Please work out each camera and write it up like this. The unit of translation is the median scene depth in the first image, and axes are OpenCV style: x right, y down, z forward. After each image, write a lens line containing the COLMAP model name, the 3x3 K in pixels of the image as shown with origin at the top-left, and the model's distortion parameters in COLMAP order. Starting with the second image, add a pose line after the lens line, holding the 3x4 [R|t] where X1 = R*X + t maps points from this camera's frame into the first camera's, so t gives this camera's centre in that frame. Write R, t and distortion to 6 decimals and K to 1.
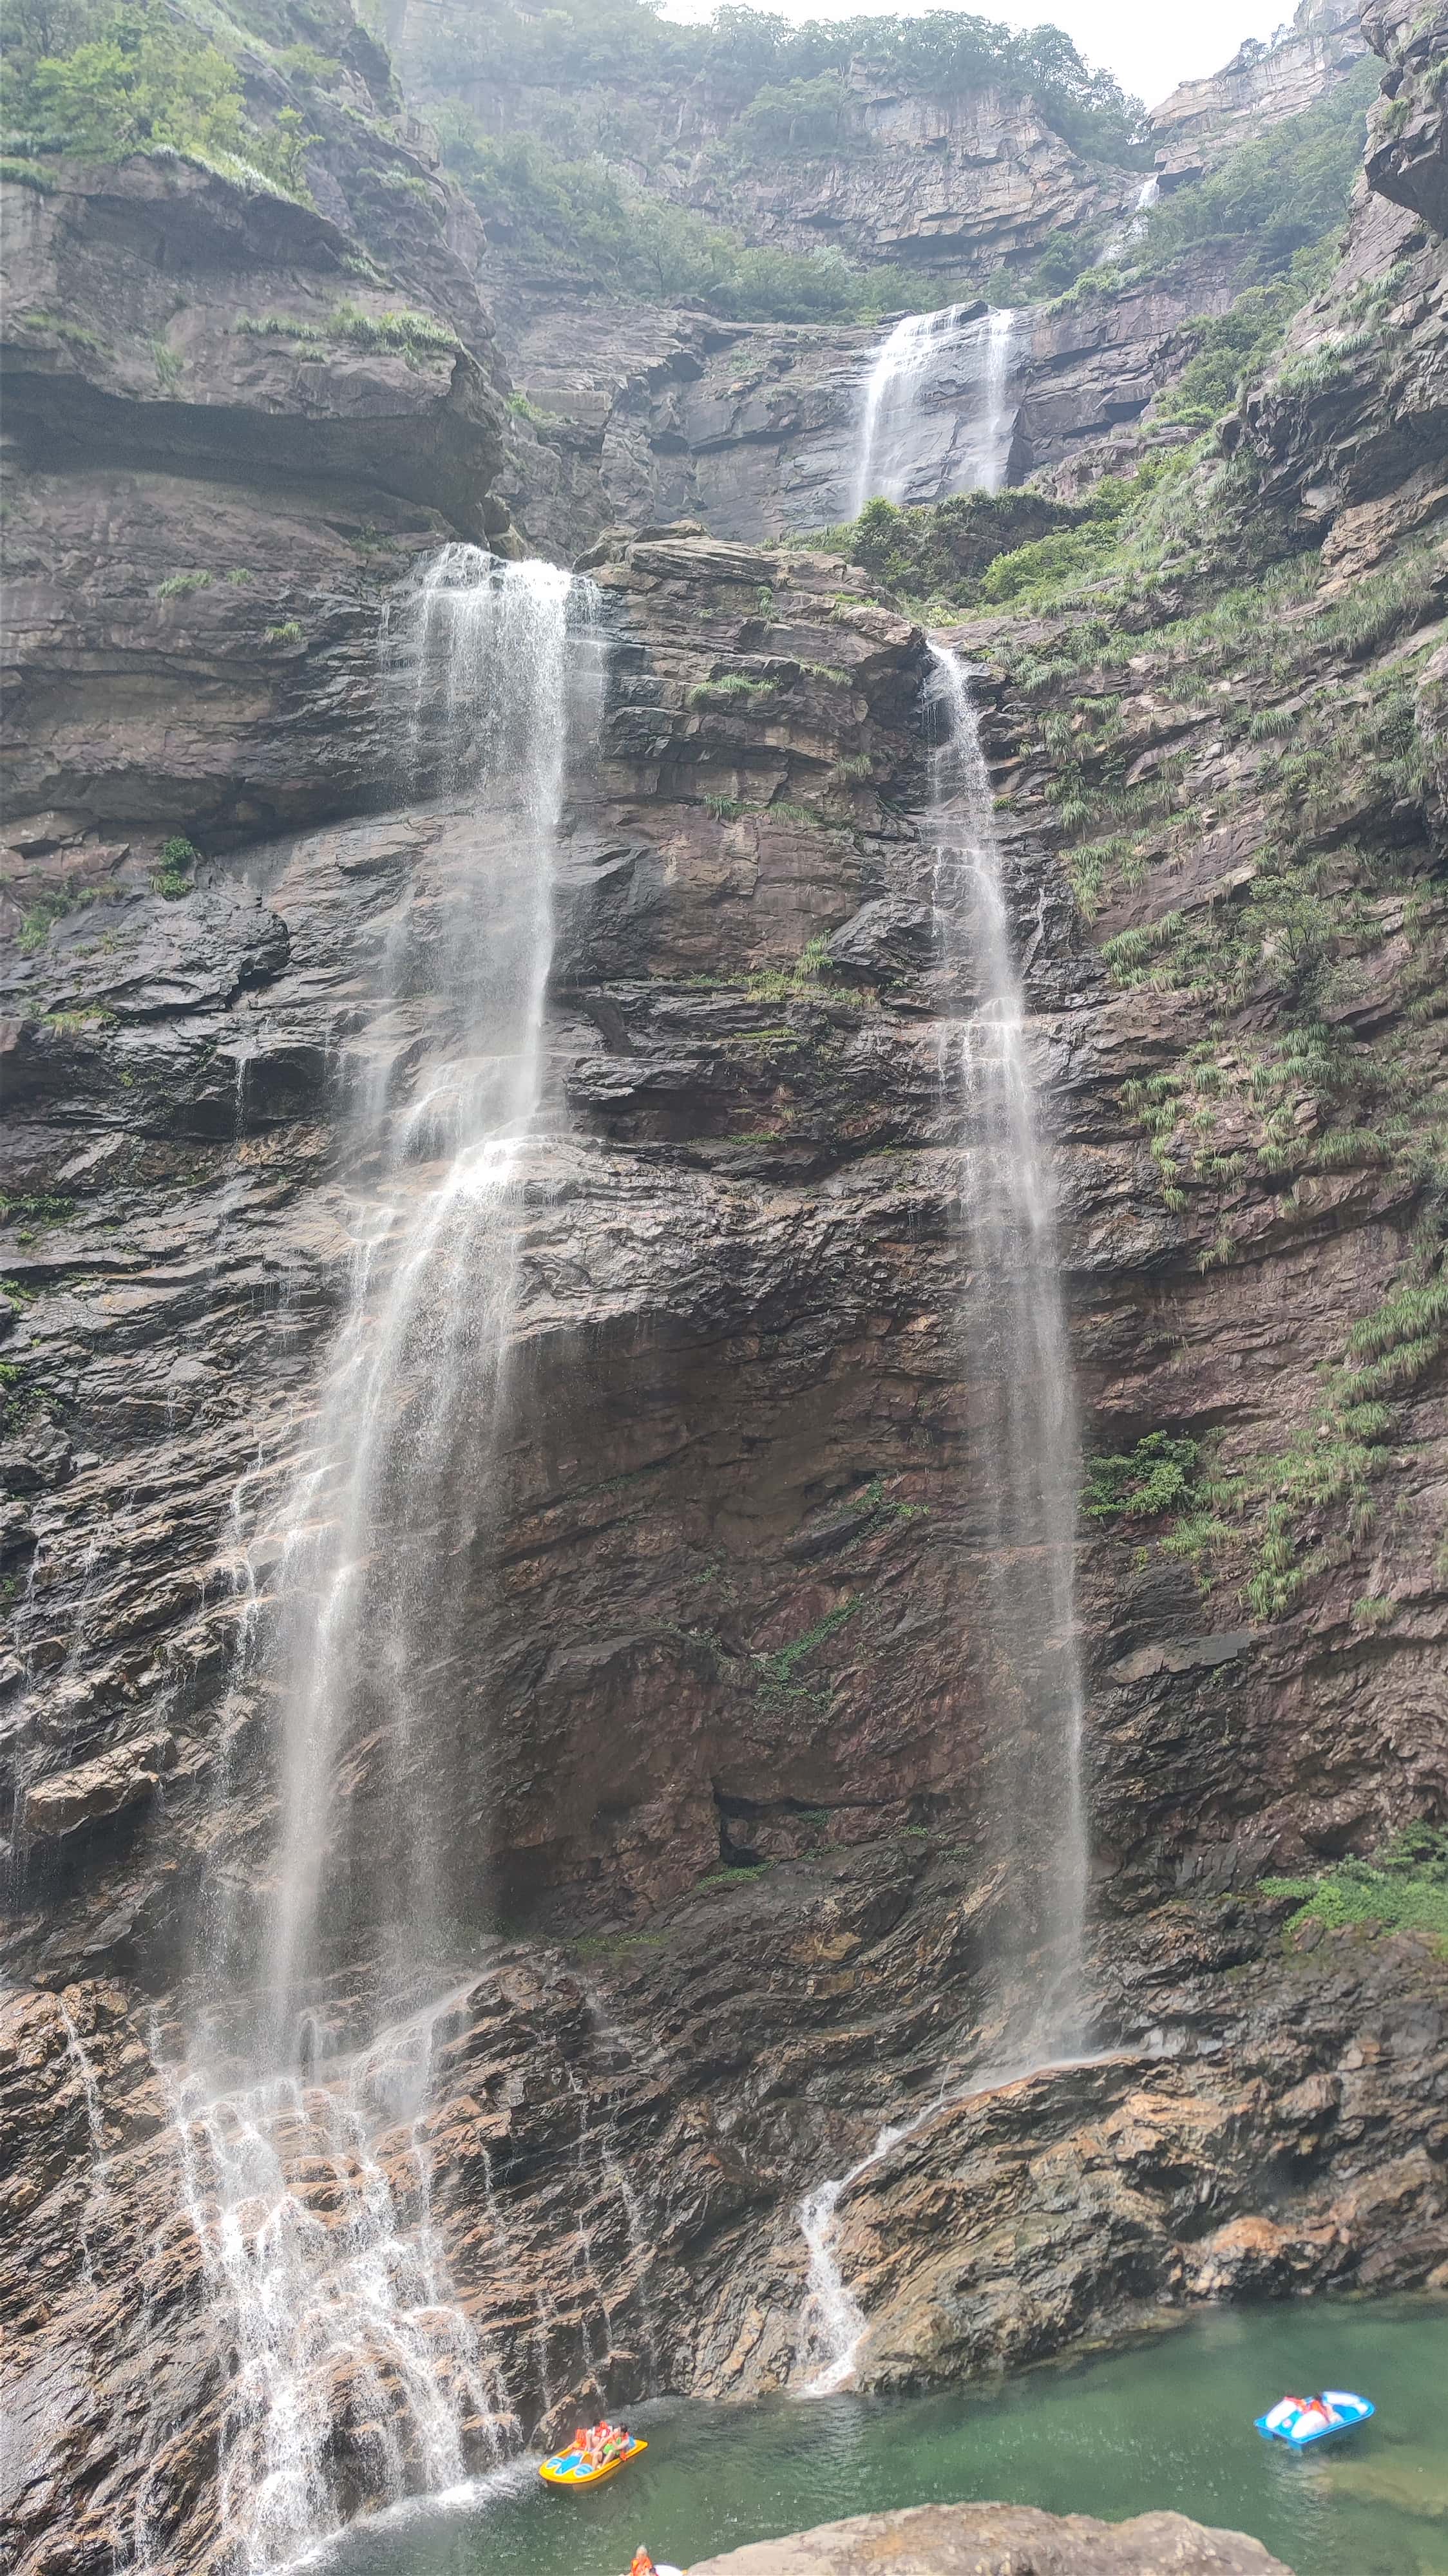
lens RADIAL K [[1837.7, 0, 743.5], [0, 1837.7, 1303.8], [0, 0, 1]] dist [0.077567, -0.084895]
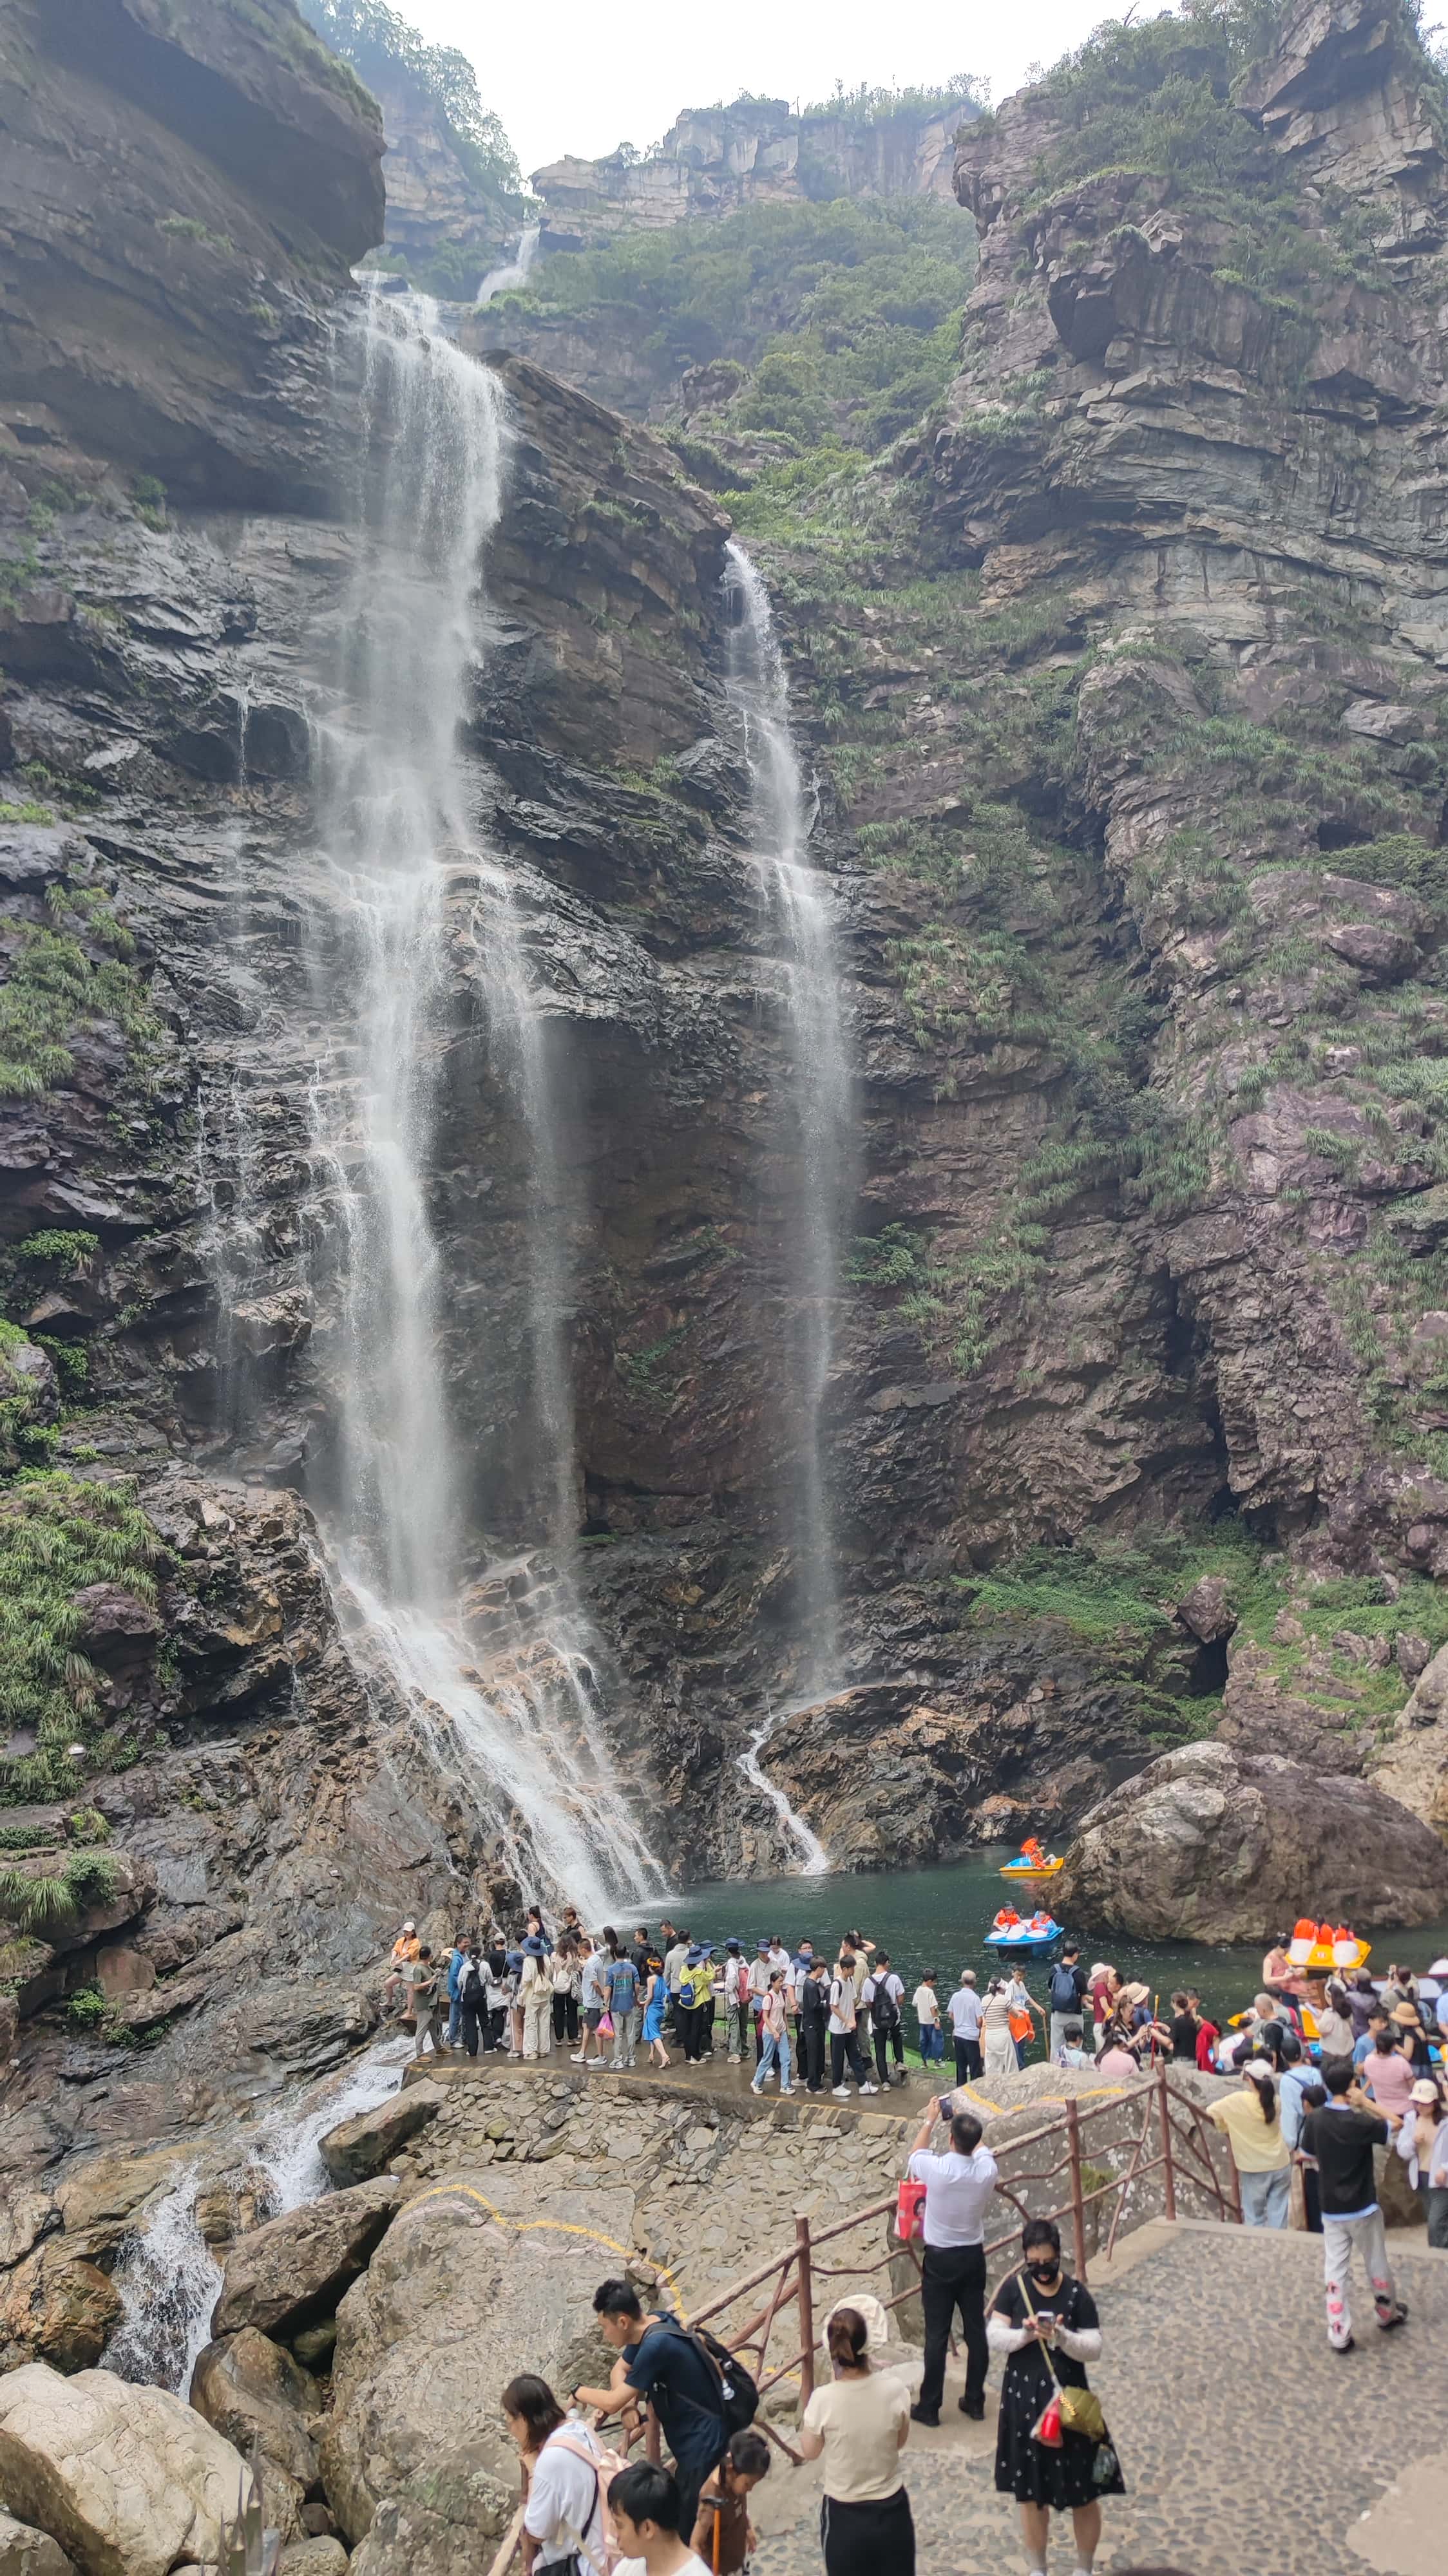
lens RADIAL K [[1837.7, 0, 733.3], [0, 1837.7, 1328.7], [0, 0, 1]] dist [0.077567, -0.084895]
pose [[0.870450, 0.115466, 0.478524, -0.485248], [-0.109632, 0.993158, -0.040221, 0.217959], [-0.479894, -0.017451, 0.877153, -0.023950]]
